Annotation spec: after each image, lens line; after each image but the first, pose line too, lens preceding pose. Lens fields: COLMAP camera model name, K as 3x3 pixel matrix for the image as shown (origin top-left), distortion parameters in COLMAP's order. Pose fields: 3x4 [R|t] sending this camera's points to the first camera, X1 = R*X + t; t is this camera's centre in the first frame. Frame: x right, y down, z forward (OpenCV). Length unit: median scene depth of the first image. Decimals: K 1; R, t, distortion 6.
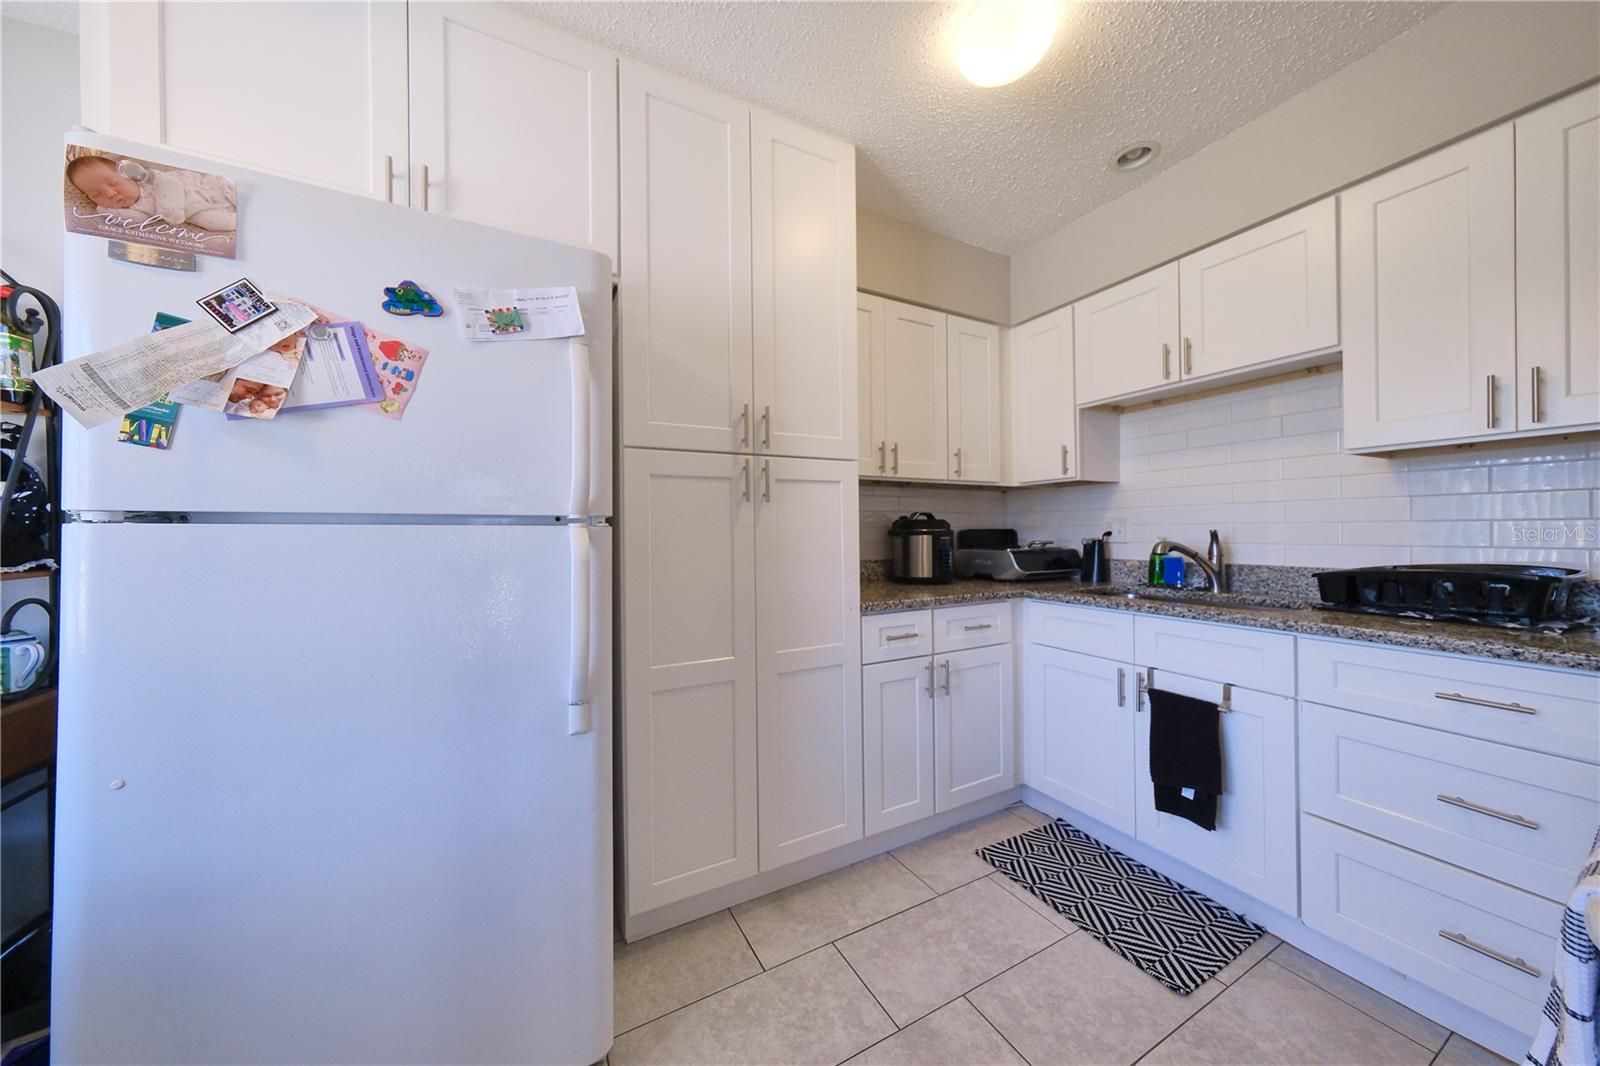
lens RADIAL K [[541.4, 0, 803.7], [0, 541.4, 529.3], [0, 0, 1]] dist [-0.005054, 0.003858]
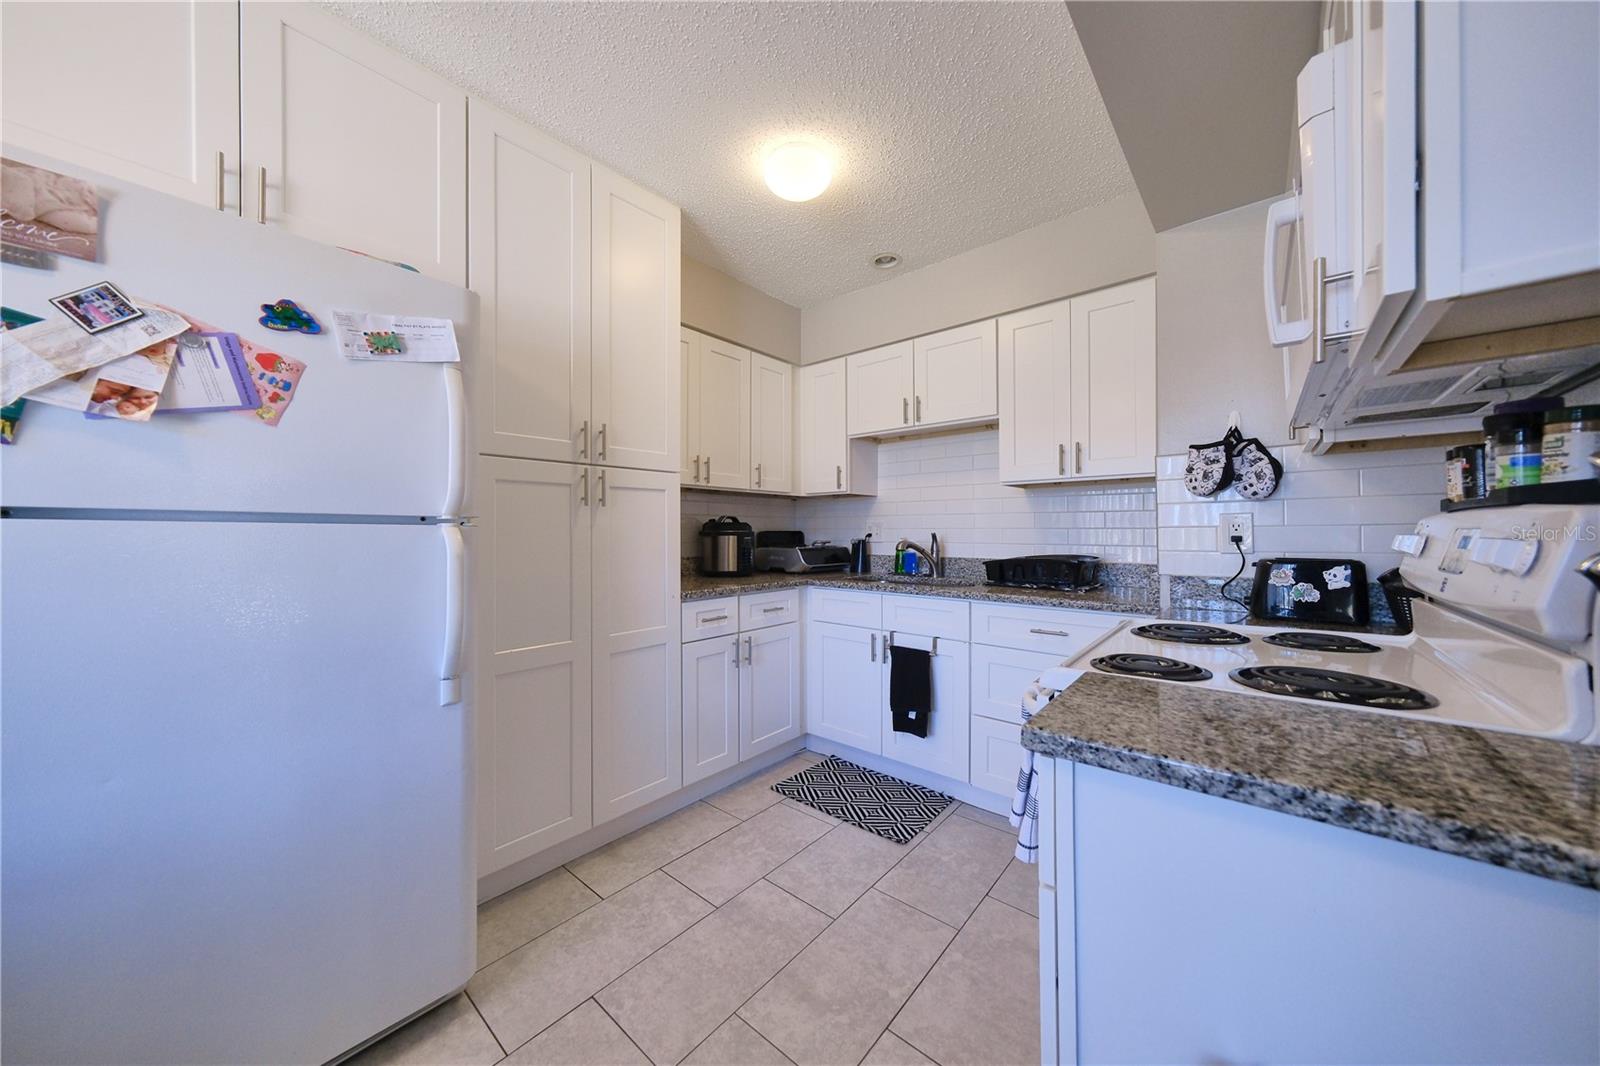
lens RADIAL K [[541.4, 0, 804.7], [0, 541.4, 529.0], [0, 0, 1]] dist [-0.005054, 0.003858]
pose [[0.930001, 0.010096, 0.367419, -0.093042], [-0.009491, 0.999949, -0.003455, -0.001320], [-0.367435, -0.000274, 0.930049, -0.241333]]
